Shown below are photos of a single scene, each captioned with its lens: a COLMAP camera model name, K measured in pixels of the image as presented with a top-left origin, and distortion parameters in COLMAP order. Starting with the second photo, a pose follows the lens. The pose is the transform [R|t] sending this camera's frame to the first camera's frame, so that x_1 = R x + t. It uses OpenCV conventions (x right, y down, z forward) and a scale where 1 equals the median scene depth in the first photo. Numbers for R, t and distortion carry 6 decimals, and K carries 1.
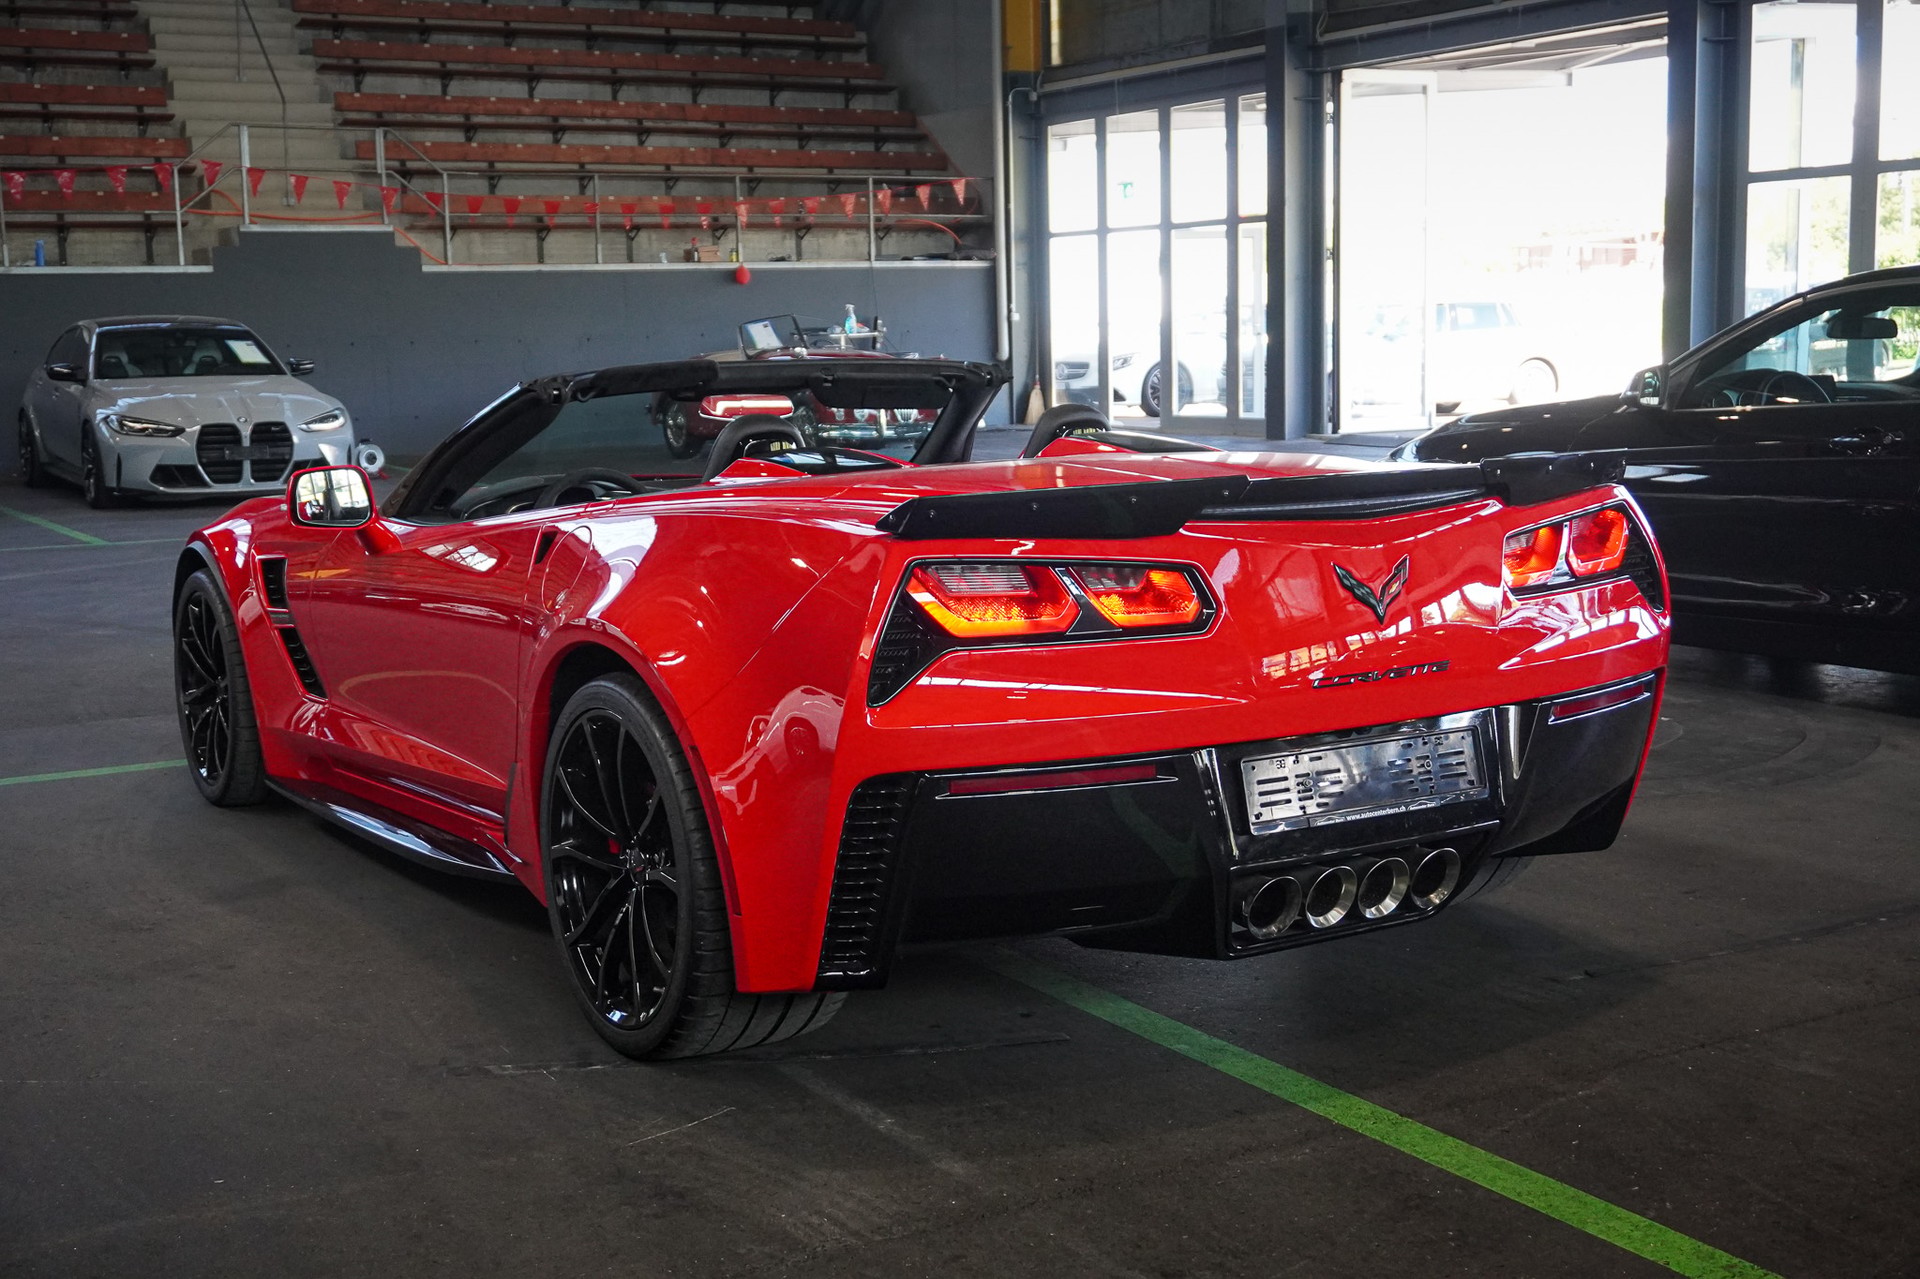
lens RADIAL K [[2410.9, 0, 977.0], [0, 2410.9, 653.9], [0, 0, 1]] dist [0.014821, 0.000000]
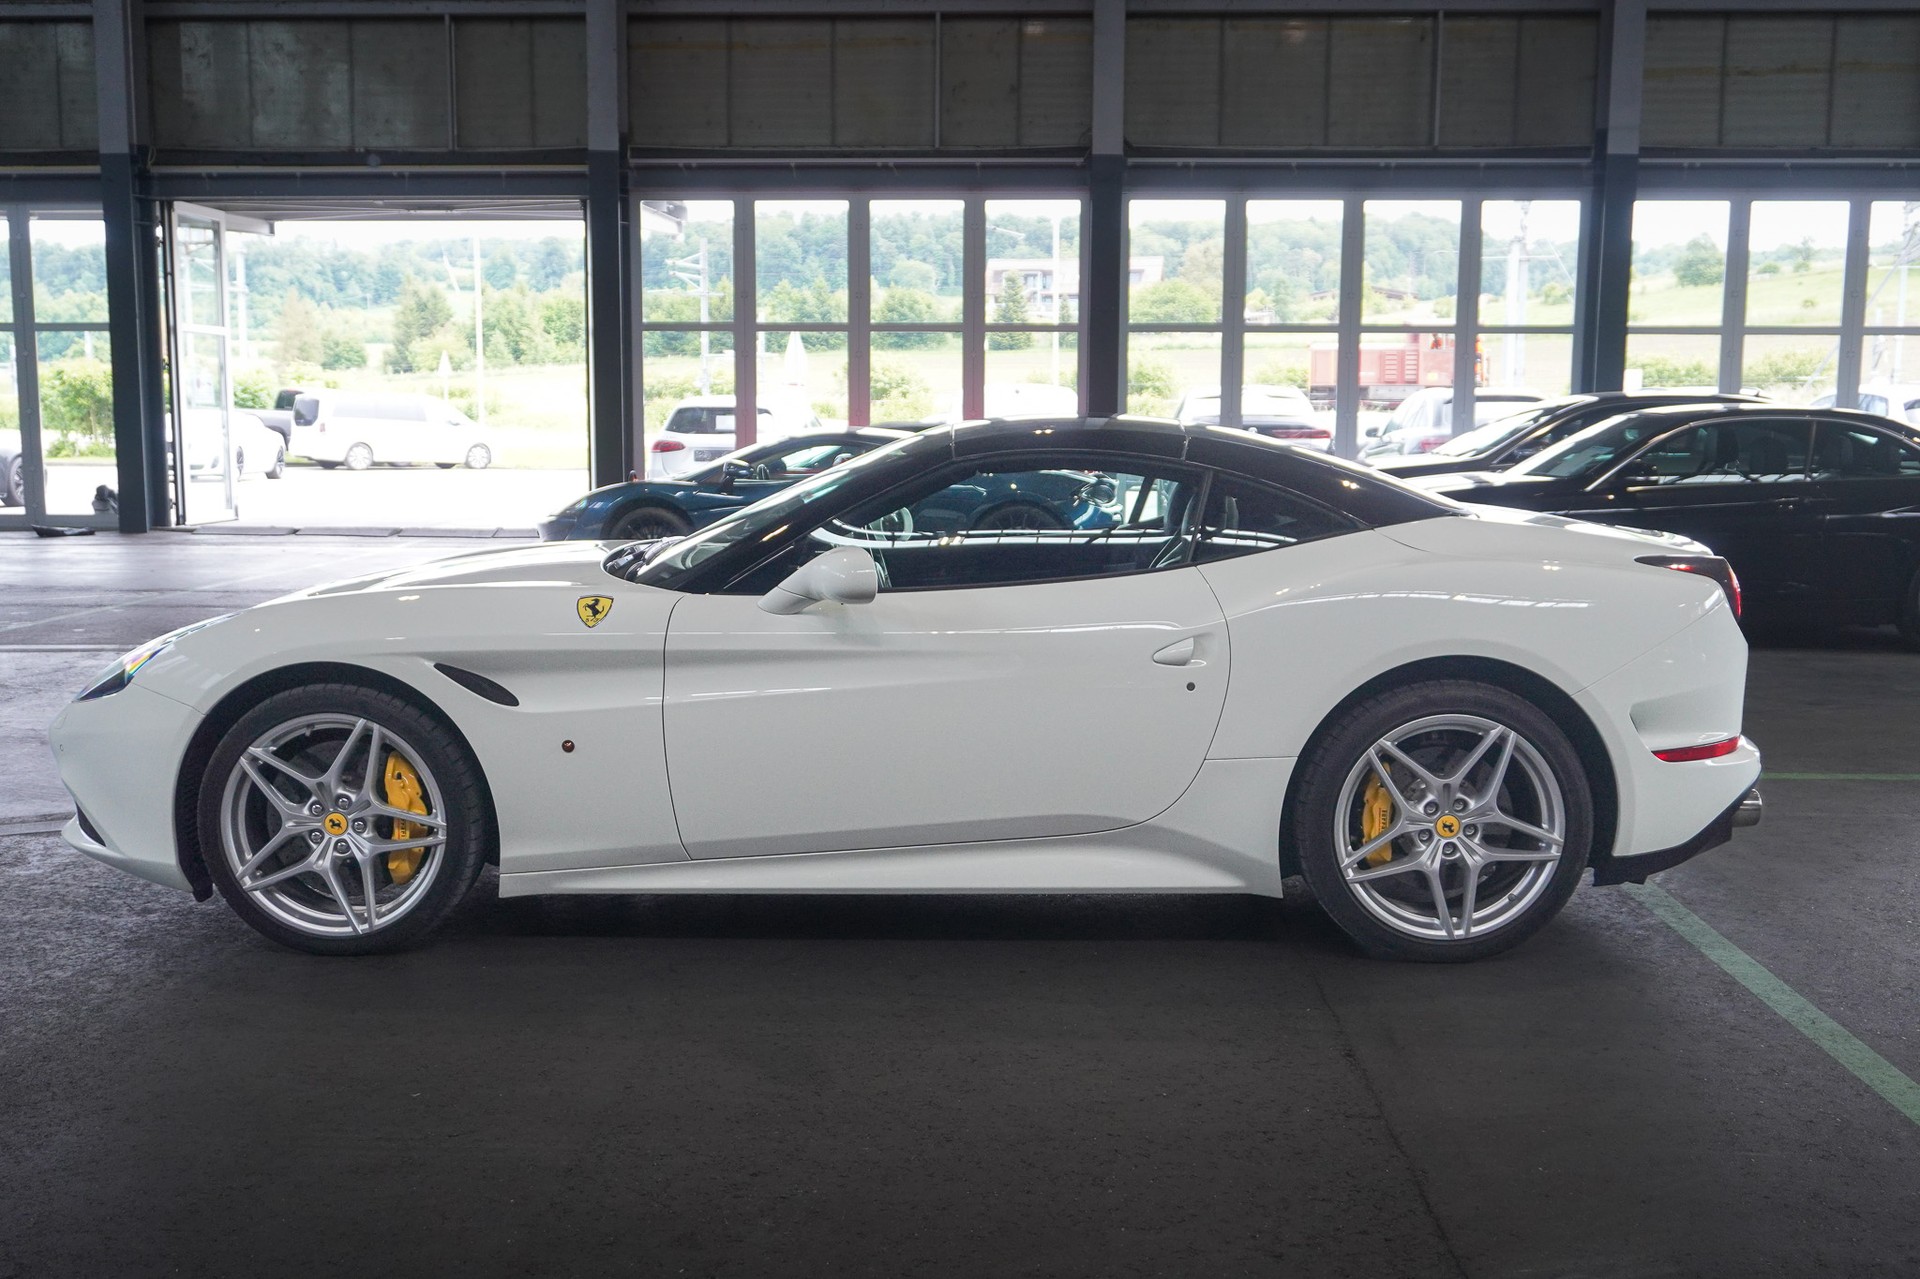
lens RADIAL K [[1782.2, 0, 961.1], [0, 1782.2, 621.1], [0, 0, 1]] dist [-0.003492, 0.000000]
pose [[0.523304, -0.072365, 0.849068, -0.327495], [0.102200, 0.994526, 0.021773, -0.026303], [-0.845995, 0.075381, 0.527835, 0.242192]]
